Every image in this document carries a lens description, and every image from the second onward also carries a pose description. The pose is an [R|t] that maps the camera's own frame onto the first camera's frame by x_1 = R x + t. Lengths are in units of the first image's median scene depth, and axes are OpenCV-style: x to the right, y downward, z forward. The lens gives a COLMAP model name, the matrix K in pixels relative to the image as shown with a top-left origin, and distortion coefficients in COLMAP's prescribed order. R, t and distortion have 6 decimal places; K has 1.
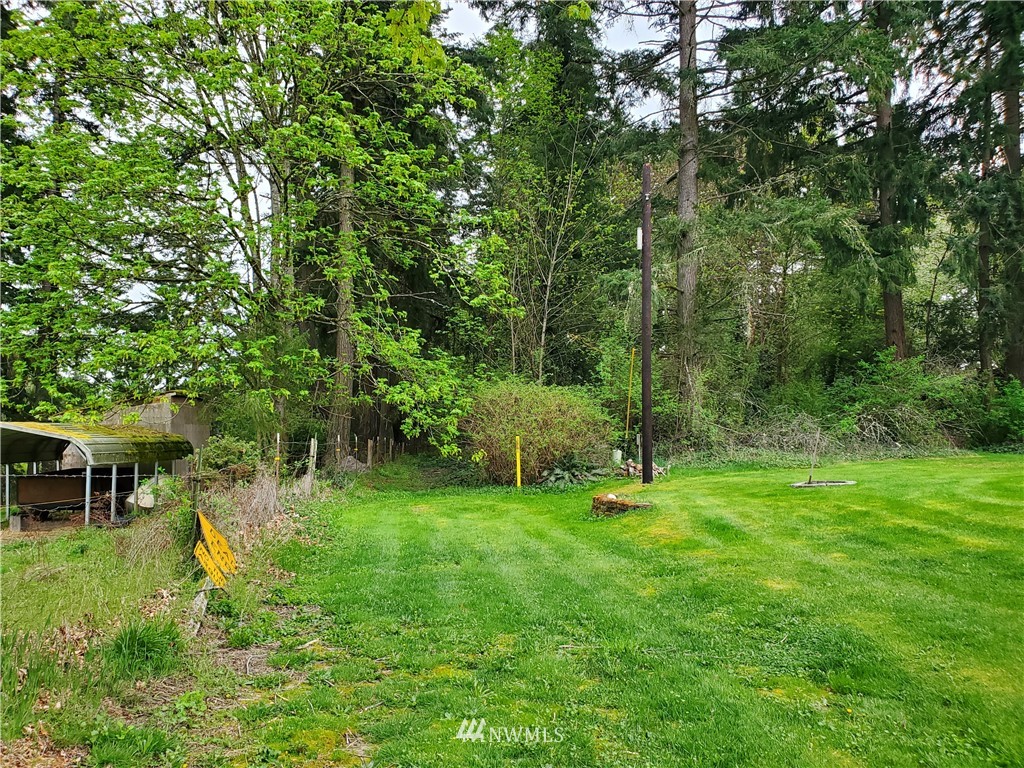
lens RADIAL K [[952.7, 0, 512.0], [0, 952.7, 384.0], [0, 0, 1]] dist [0.318519, -1.349725]
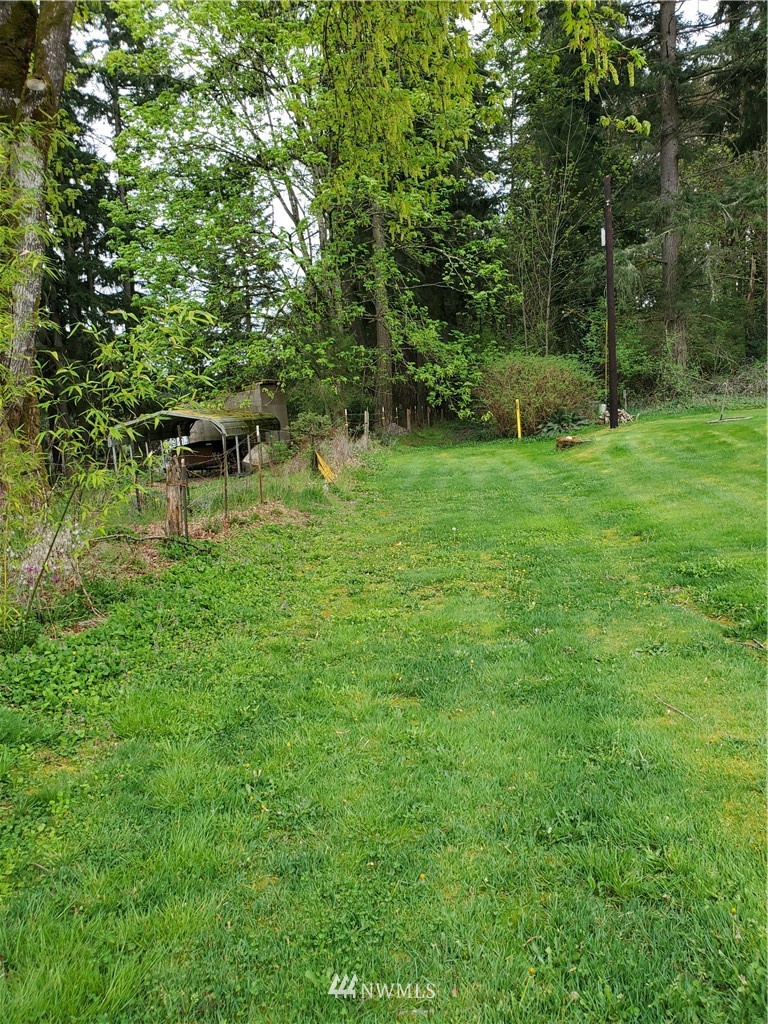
lens RADIAL K [[952.7, 0, 384.0], [0, 952.7, 512.0], [0, 0, 1]] dist [0.318519, -1.349725]
pose [[0.982032, -0.041268, -0.184146, 0.062876], [0.071807, 0.984110, 0.162392, -0.020041], [0.174518, -0.172697, 0.969391, -0.329187]]
